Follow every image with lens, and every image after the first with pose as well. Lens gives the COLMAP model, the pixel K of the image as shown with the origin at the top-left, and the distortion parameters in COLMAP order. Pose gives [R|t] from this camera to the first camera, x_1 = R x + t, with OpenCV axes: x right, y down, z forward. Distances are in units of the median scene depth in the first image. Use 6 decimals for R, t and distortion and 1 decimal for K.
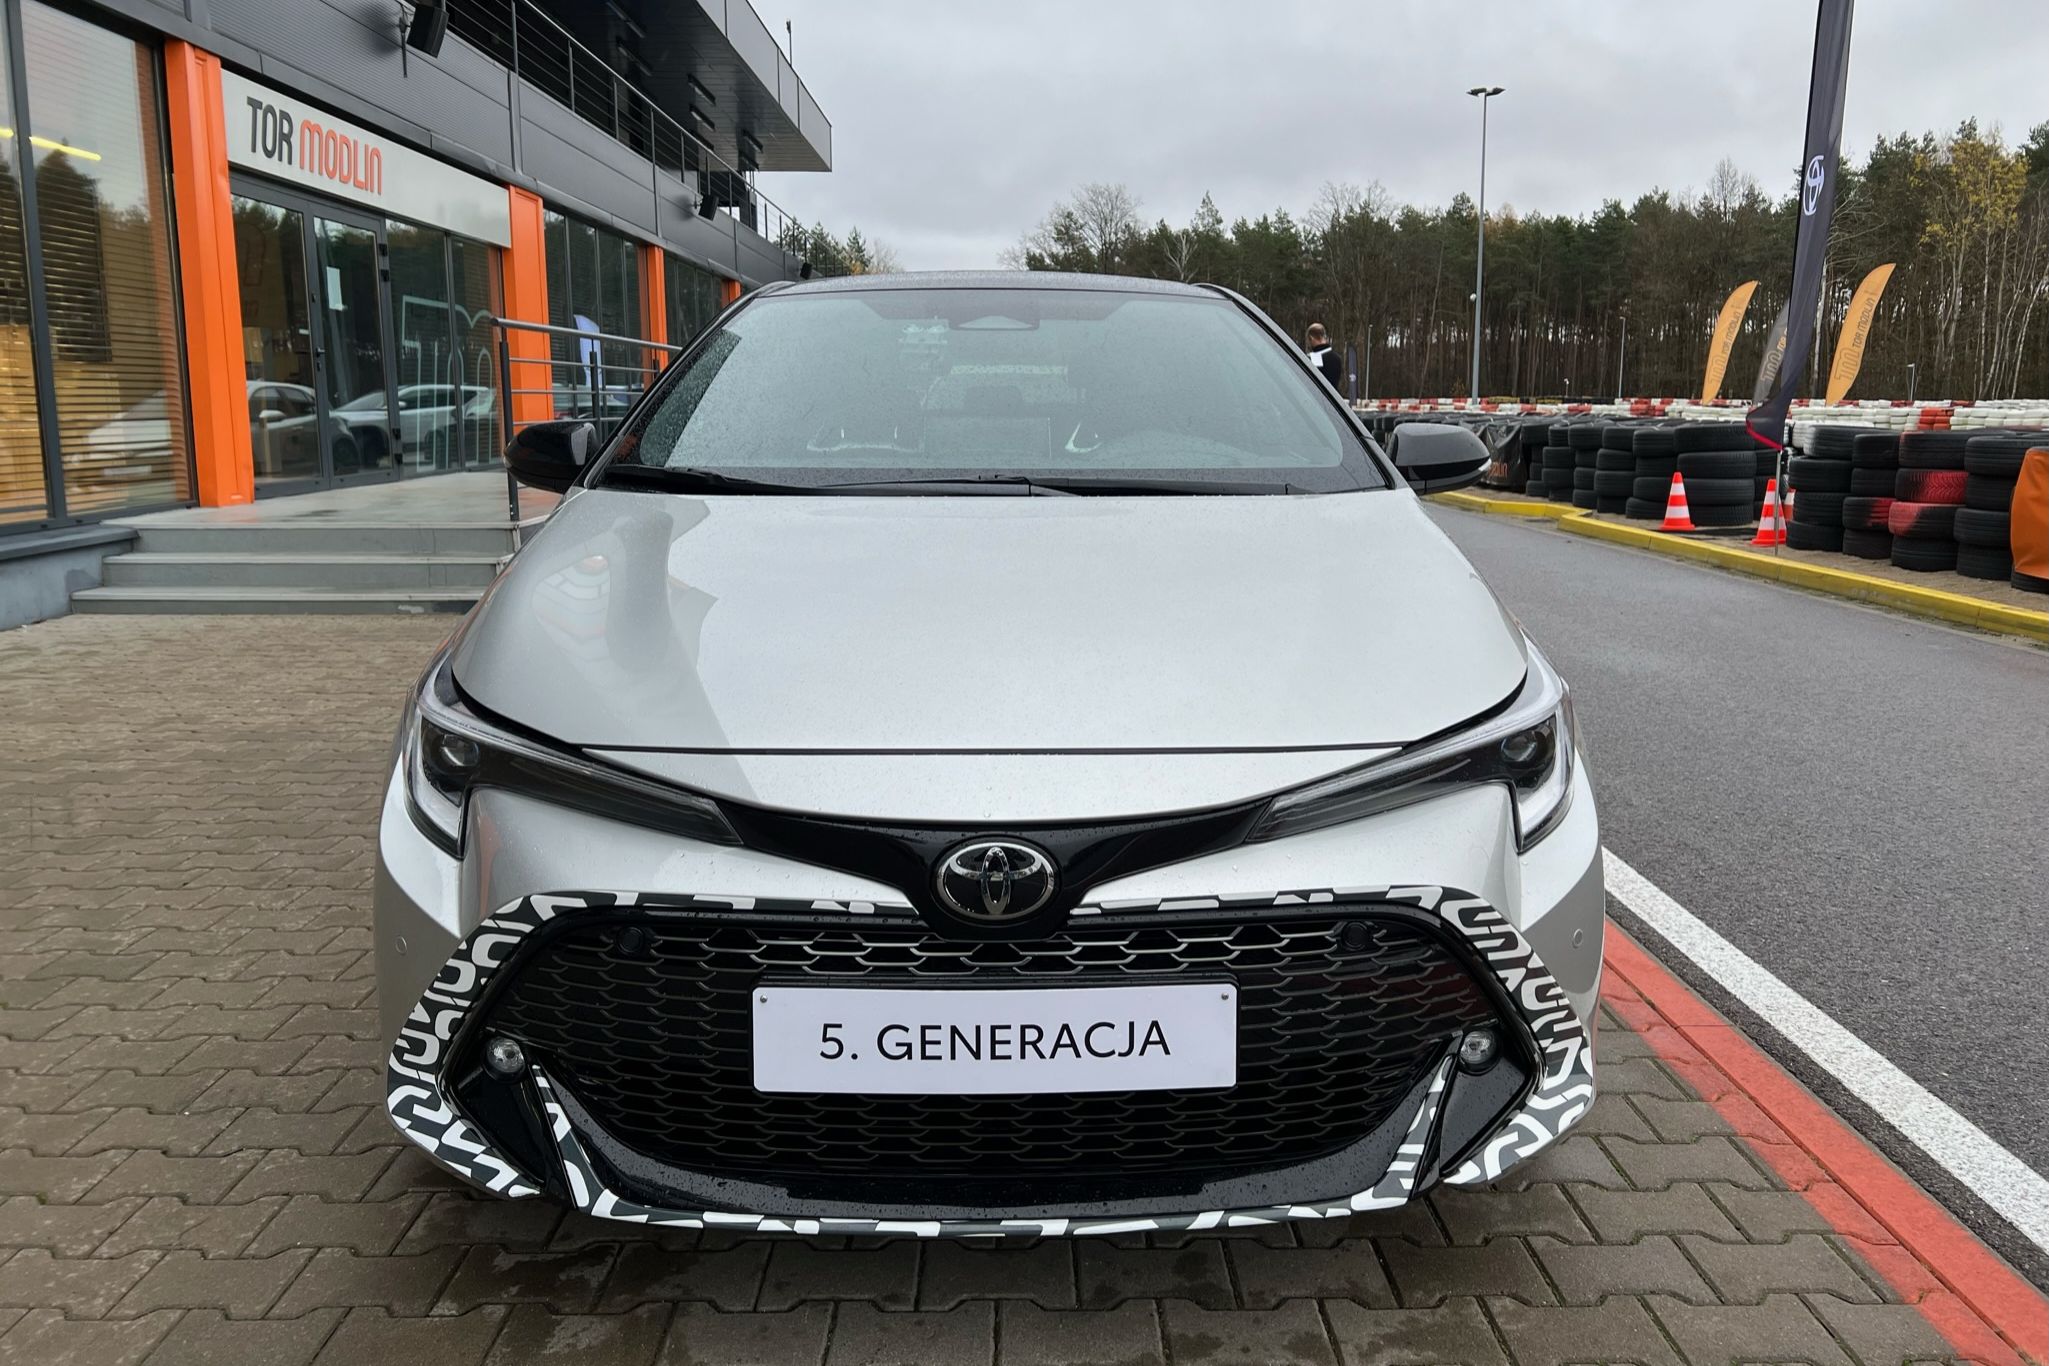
lens RADIAL K [[1519.3, 0, 1034.6], [0, 1519.3, 618.8], [0, 0, 1]] dist [0.060755, -0.067646]
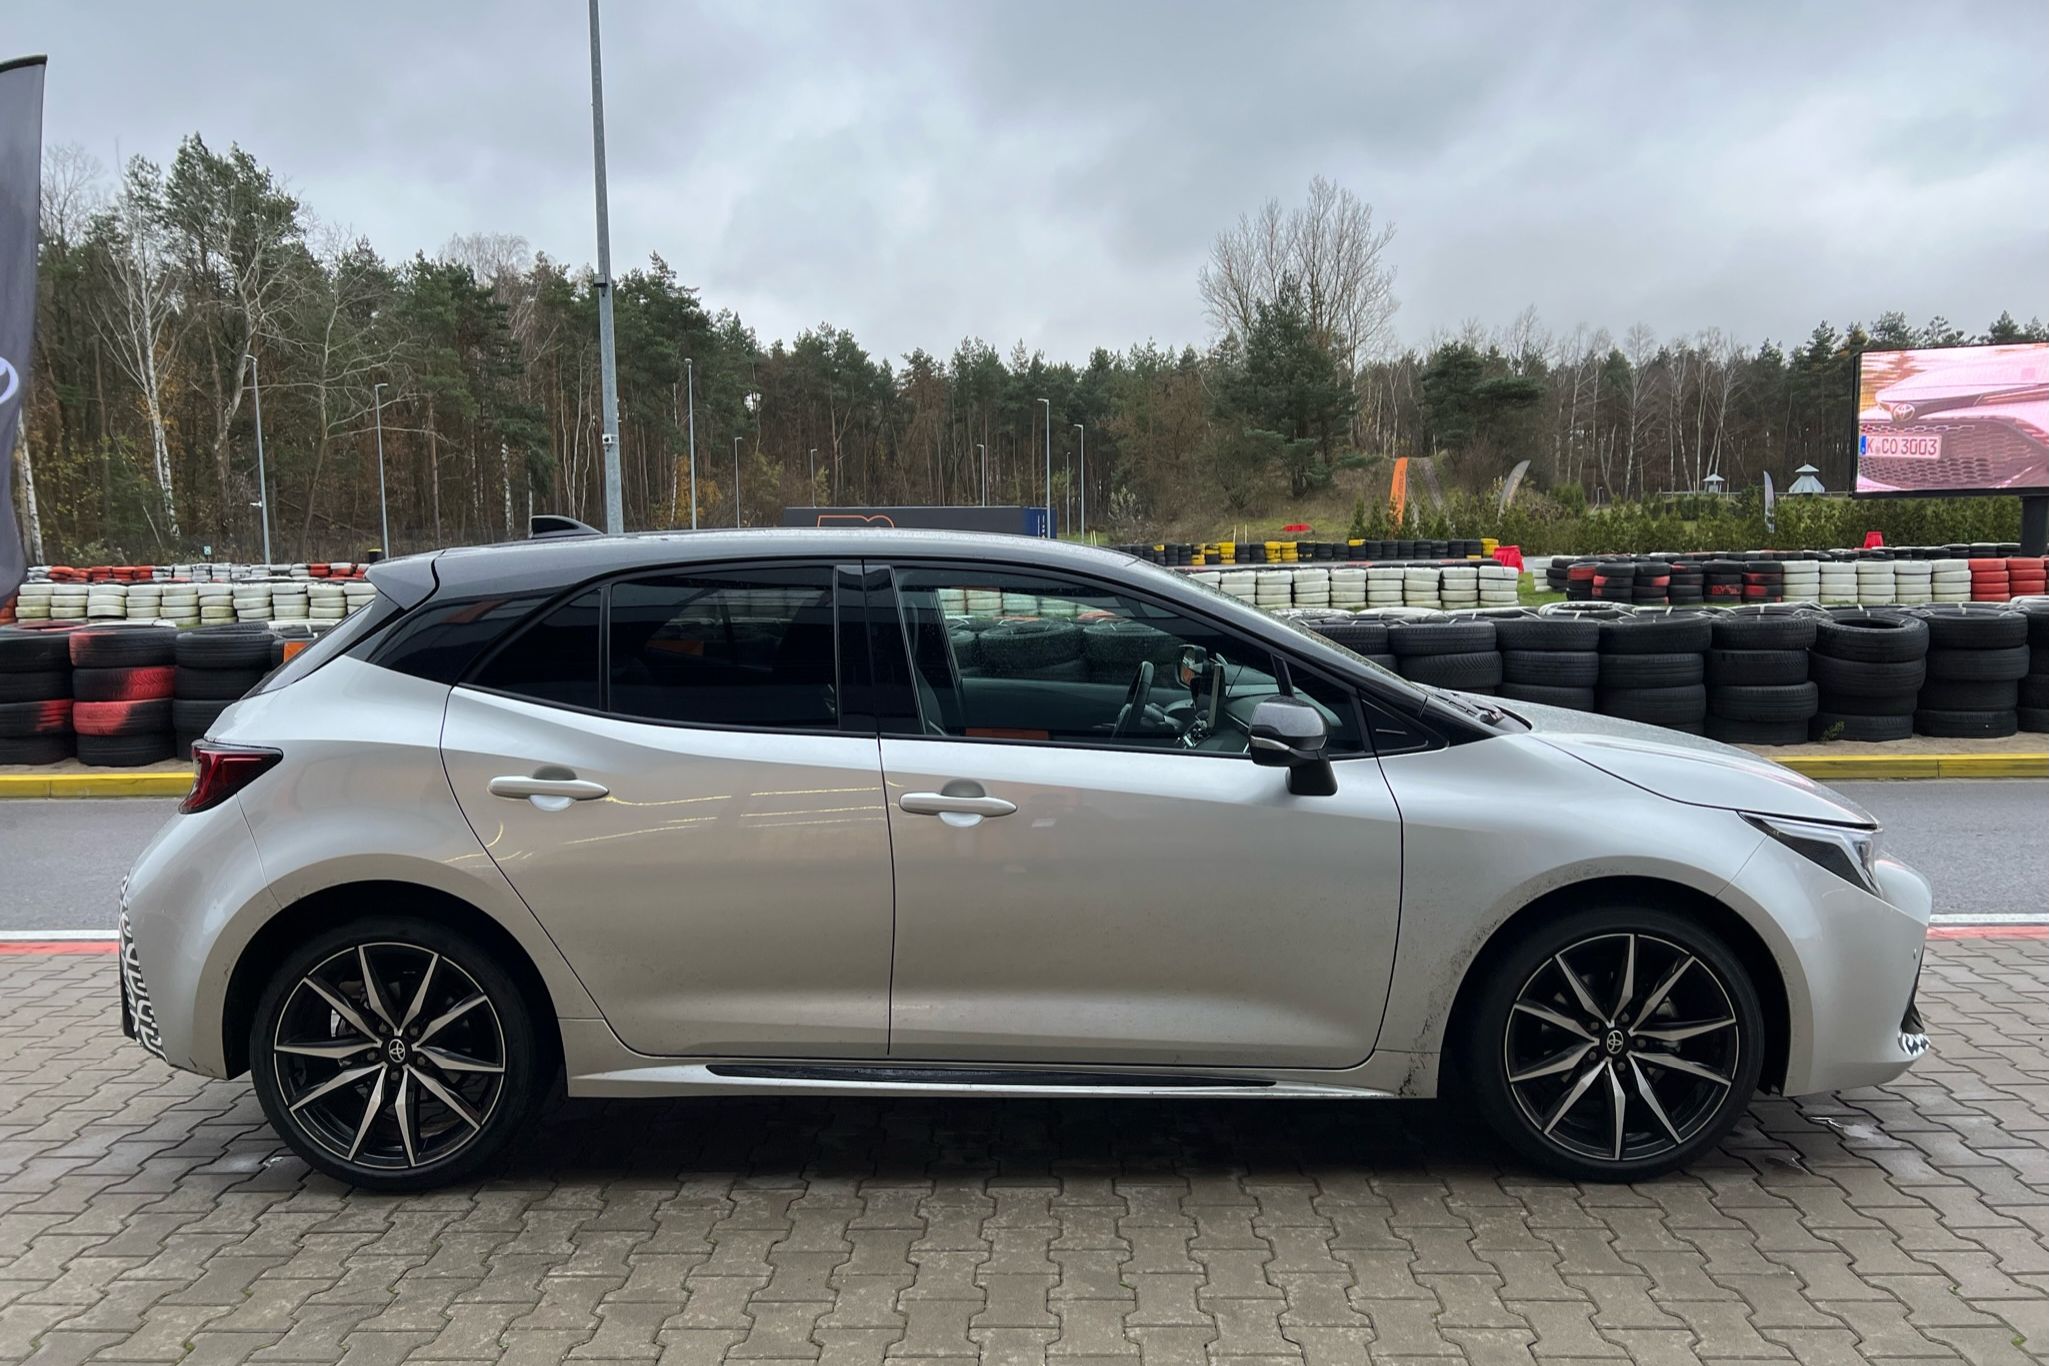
lens RADIAL K [[1519.3, 0, 1027.3], [0, 1519.3, 671.0], [0, 0, 1]] dist [0.060755, -0.067646]
pose [[0.035312, -0.079741, 0.996190, -2.407106], [0.154516, 0.985261, 0.073389, -0.446167], [-0.987359, 0.151336, 0.047113, 2.050220]]
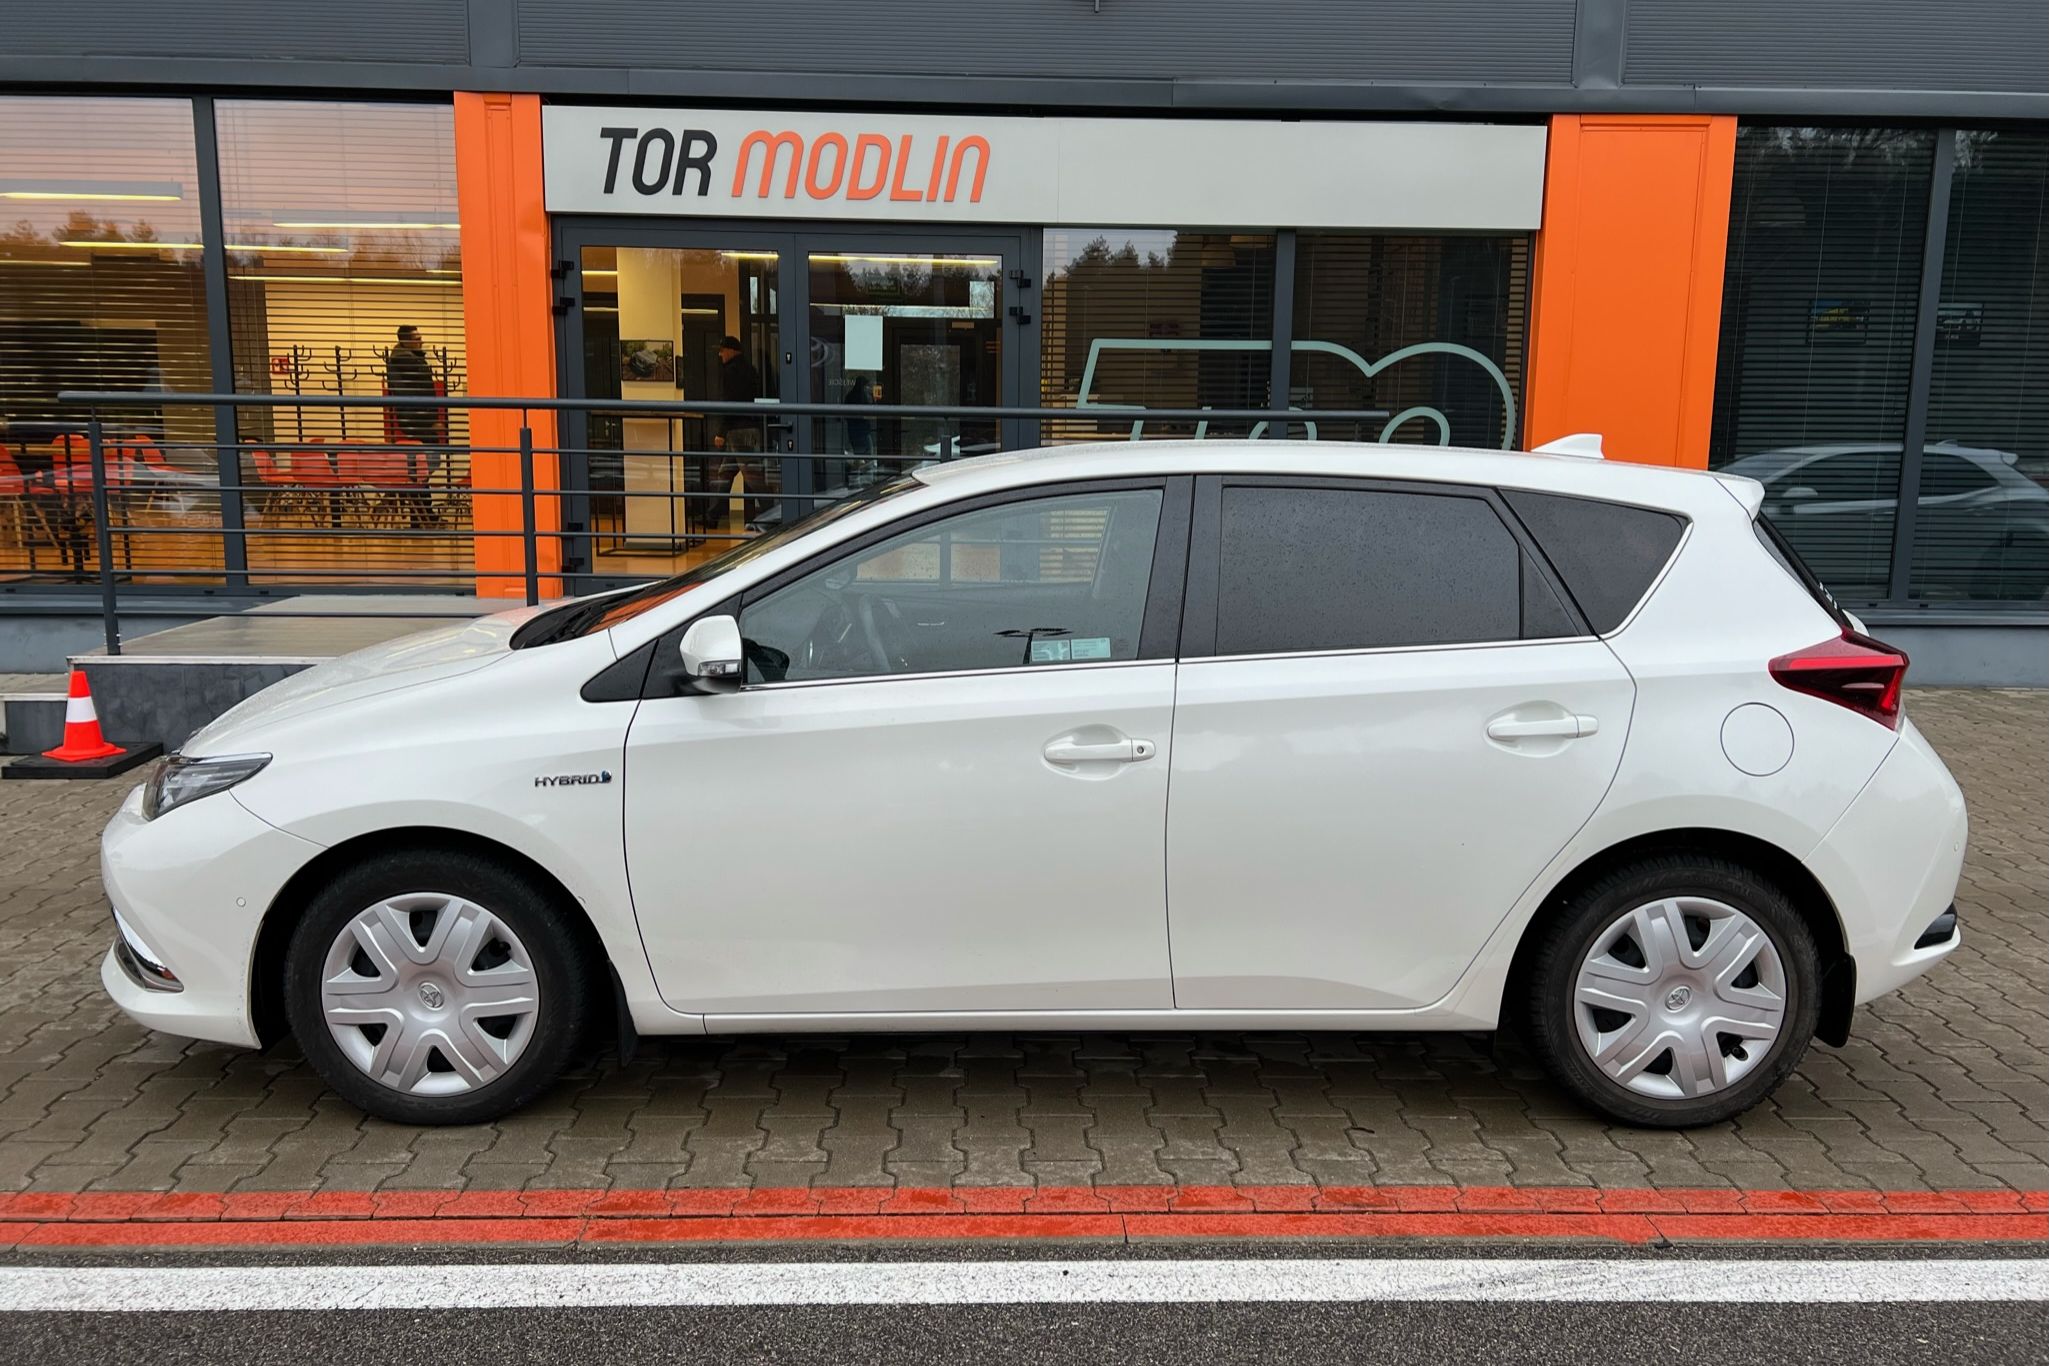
lens RADIAL K [[1519.3, 0, 1026.9], [0, 1519.3, 676.8], [0, 0, 1]] dist [0.060755, -0.067646]
pose [[0.020397, 0.166397, -0.985848, 2.170287], [-0.153863, 0.974829, 0.161353, -1.240256], [0.987882, 0.148394, 0.045486, 7.092395]]
